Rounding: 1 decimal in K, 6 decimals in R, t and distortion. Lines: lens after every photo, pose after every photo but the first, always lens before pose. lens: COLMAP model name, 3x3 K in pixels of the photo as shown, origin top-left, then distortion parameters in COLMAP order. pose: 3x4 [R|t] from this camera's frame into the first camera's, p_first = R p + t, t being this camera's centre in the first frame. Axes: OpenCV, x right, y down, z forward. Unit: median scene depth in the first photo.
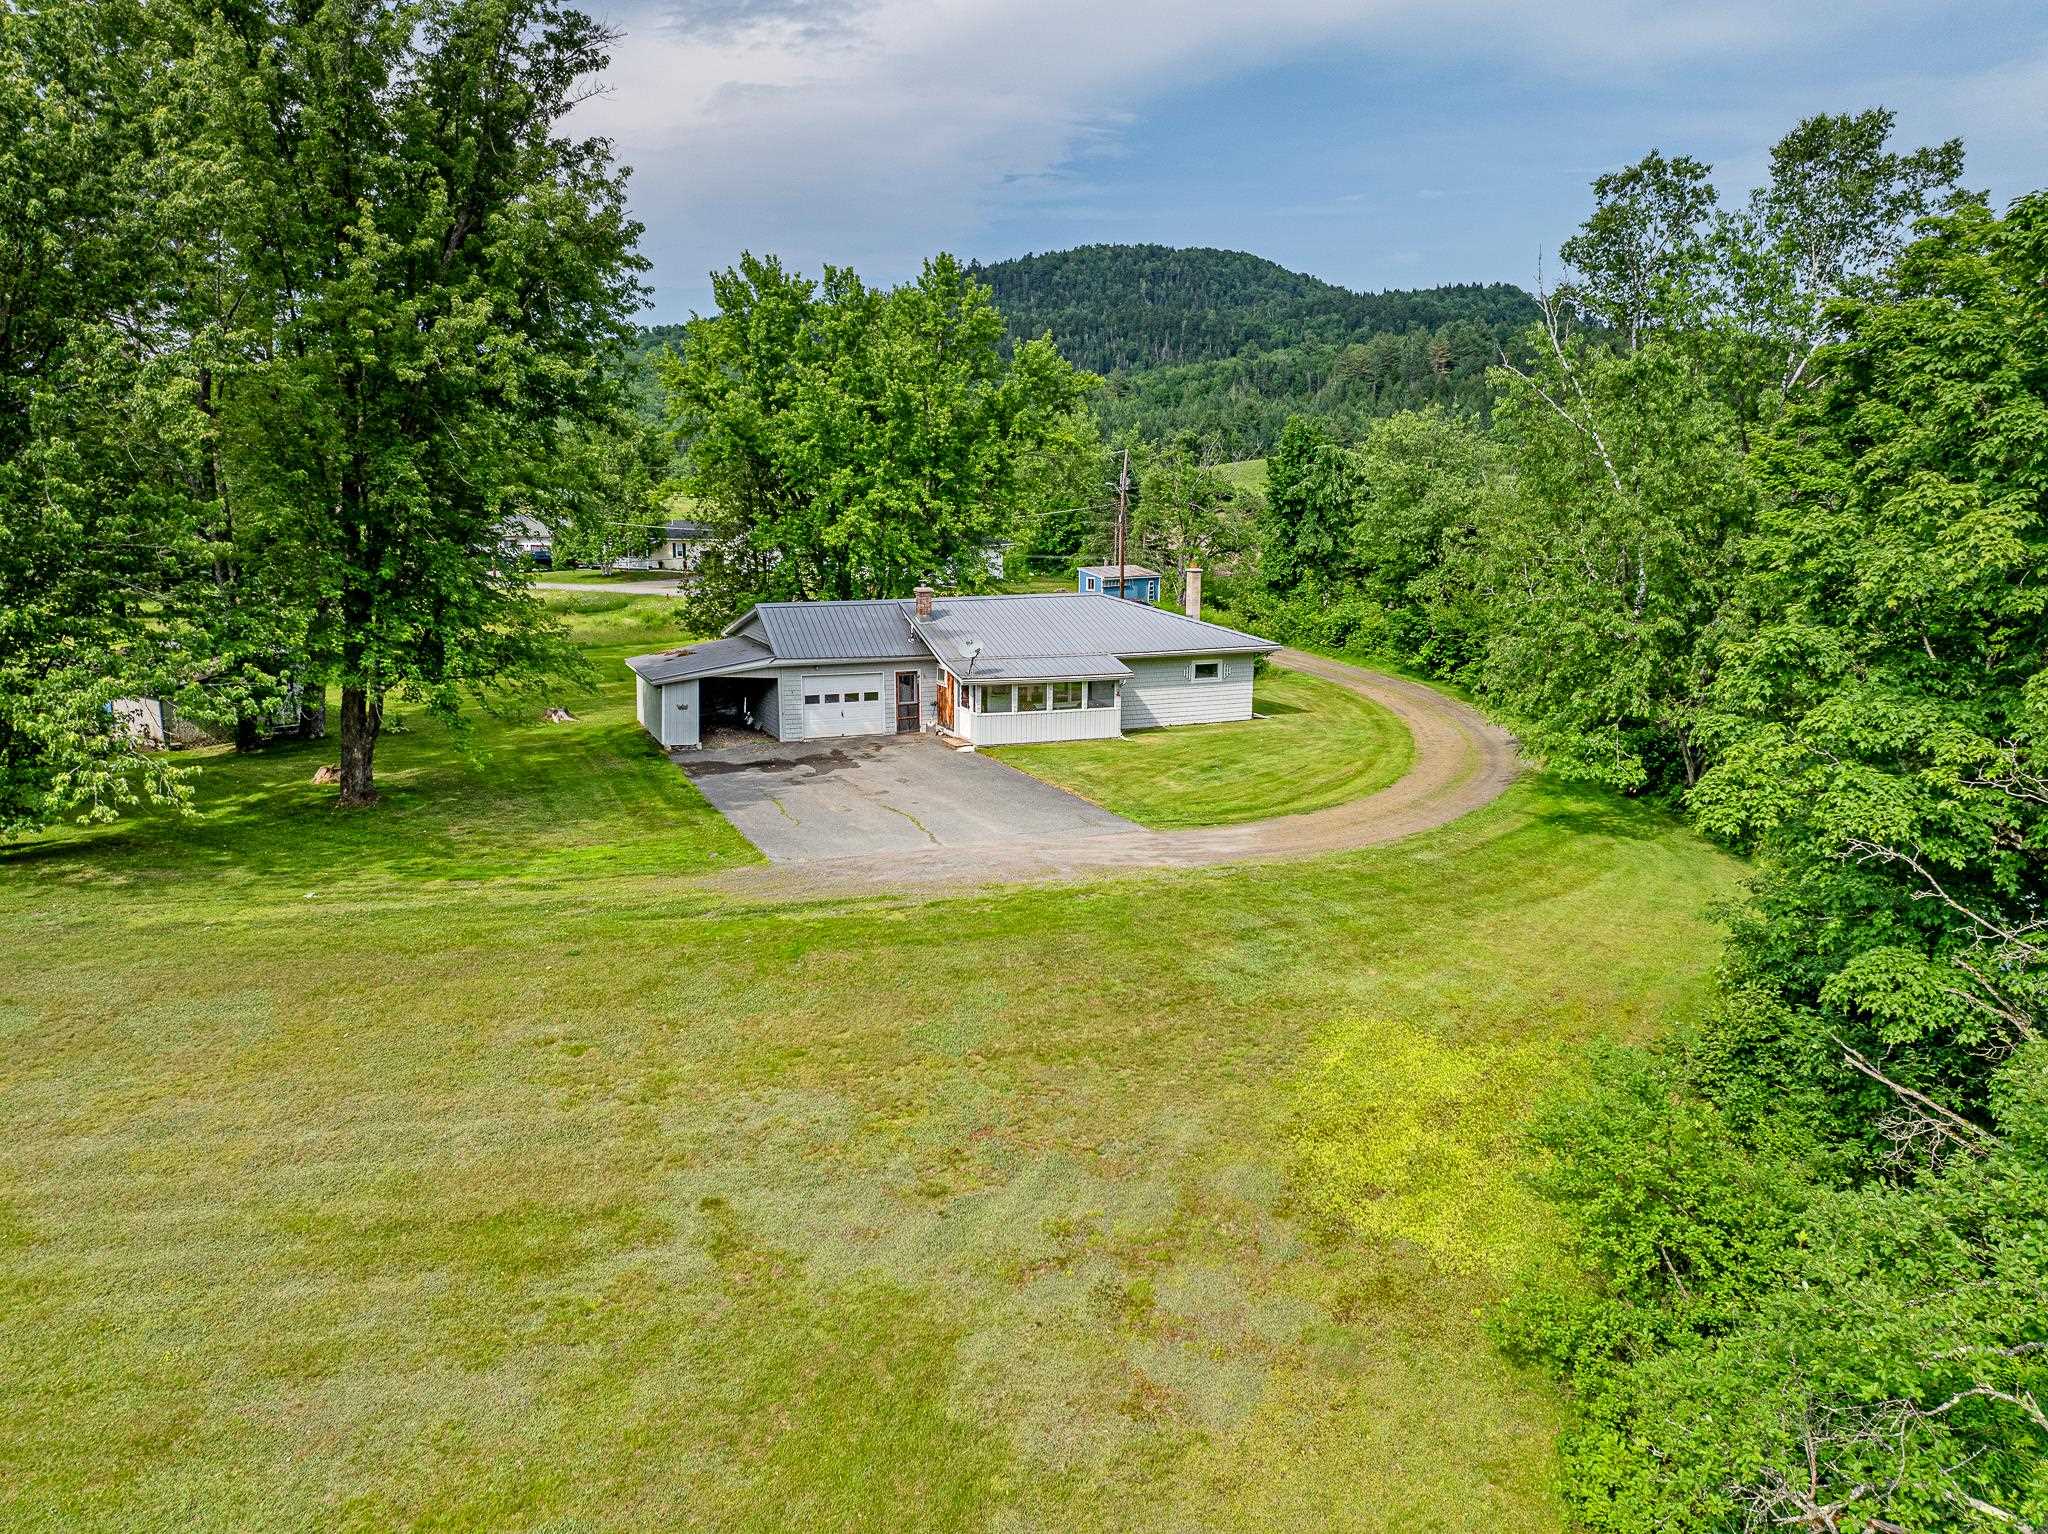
lens RADIAL K [[1419.5, 0, 1024.0], [0, 1419.5, 767.0], [0, 0, 1]] dist [-0.027841, -0.001197]
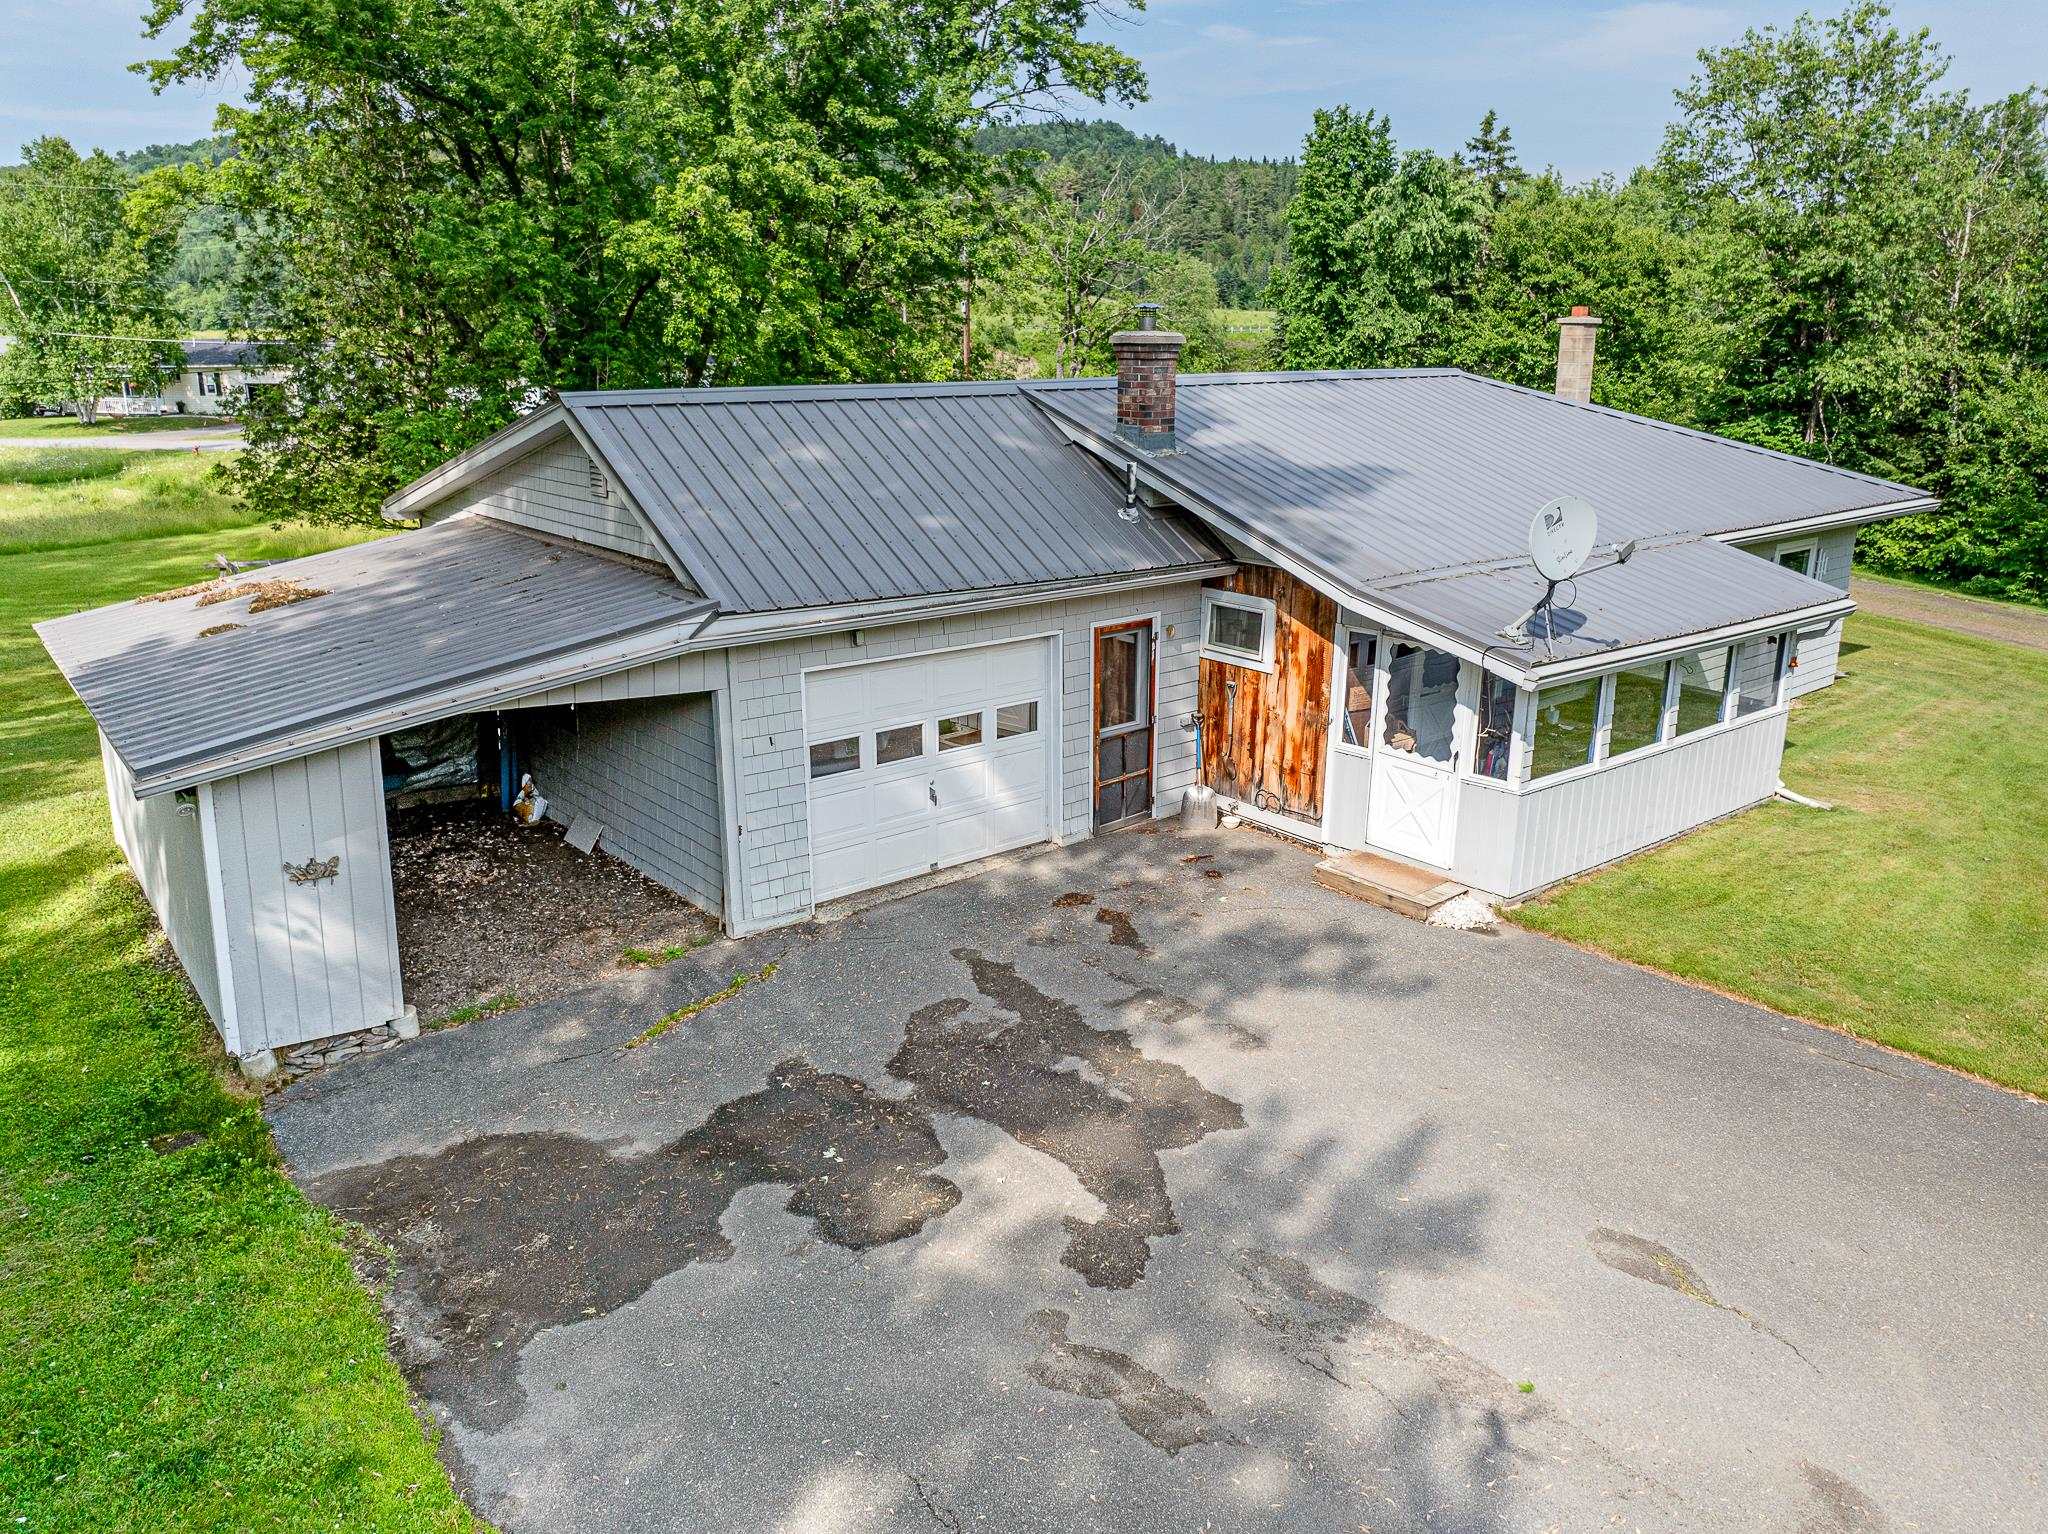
lens RADIAL K [[1419.5, 0, 1024.0], [0, 1419.5, 767.0], [0, 0, 1]] dist [-0.027841, -0.001197]
pose [[0.961849, -0.081220, 0.261246, -0.112648], [0.055003, 0.992827, 0.106155, -0.043830], [-0.267994, -0.087735, 0.959417, 0.452363]]
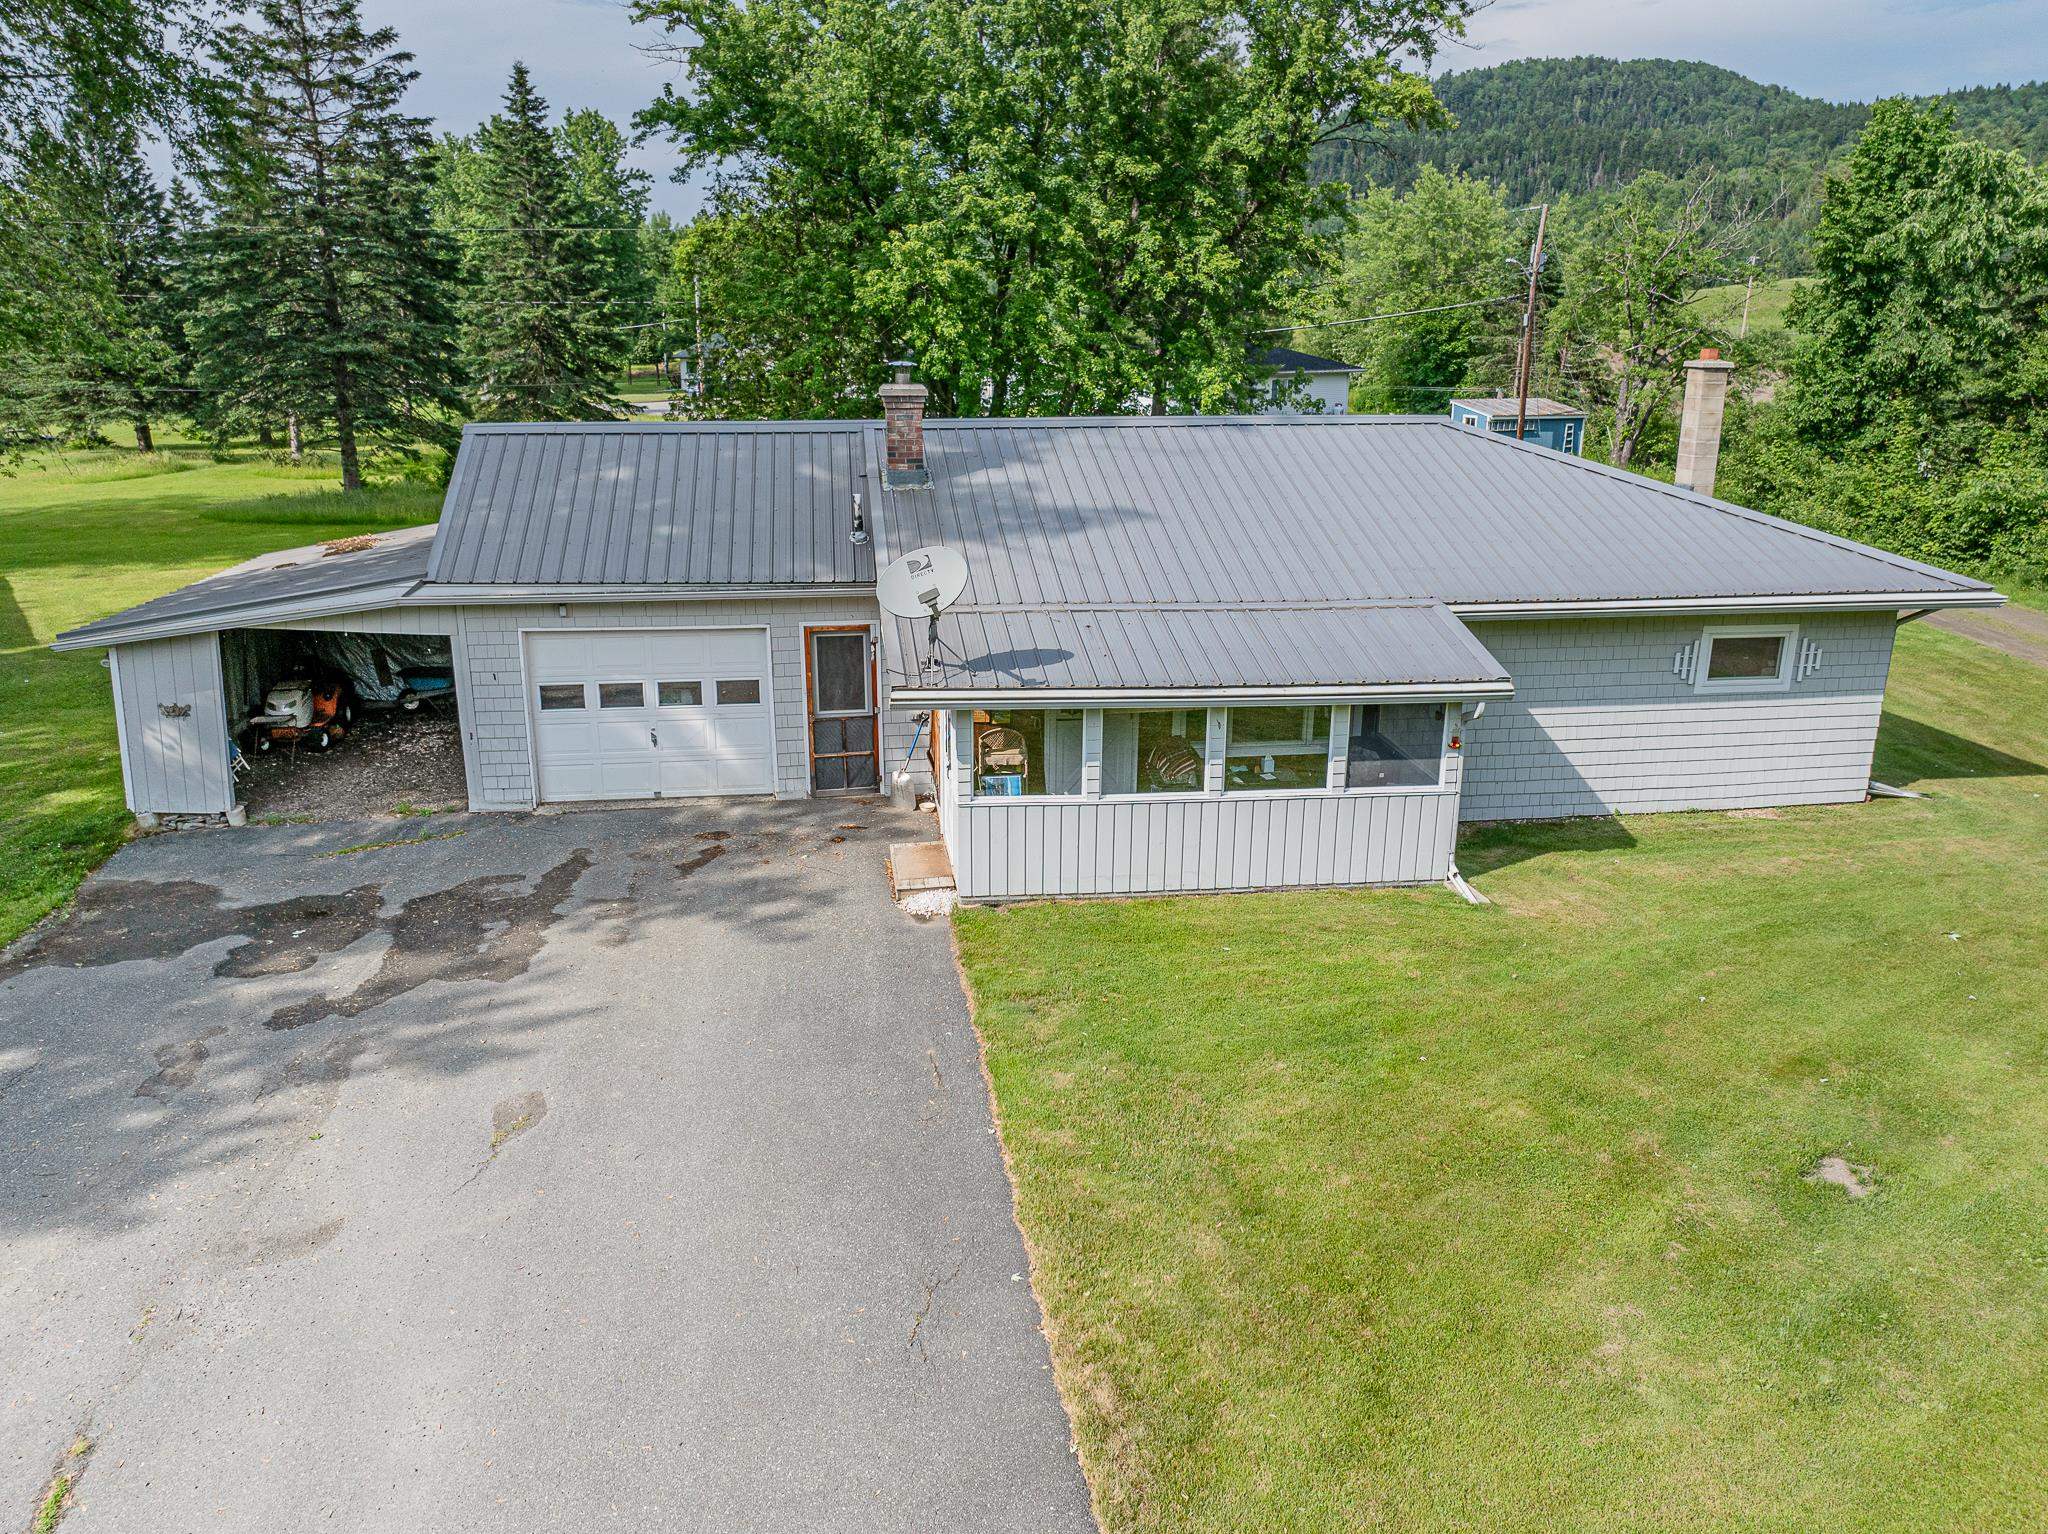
lens RADIAL K [[1441.5, 0, 1040.3], [0, 1441.5, 751.3], [0, 0, 1]] dist [-0.071776, 0.054172]
pose [[0.967623, 0.072542, -0.241749, 0.033399], [-0.050724, 0.994157, 0.095288, -0.045453], [0.247249, -0.079940, 0.965649, 0.416830]]
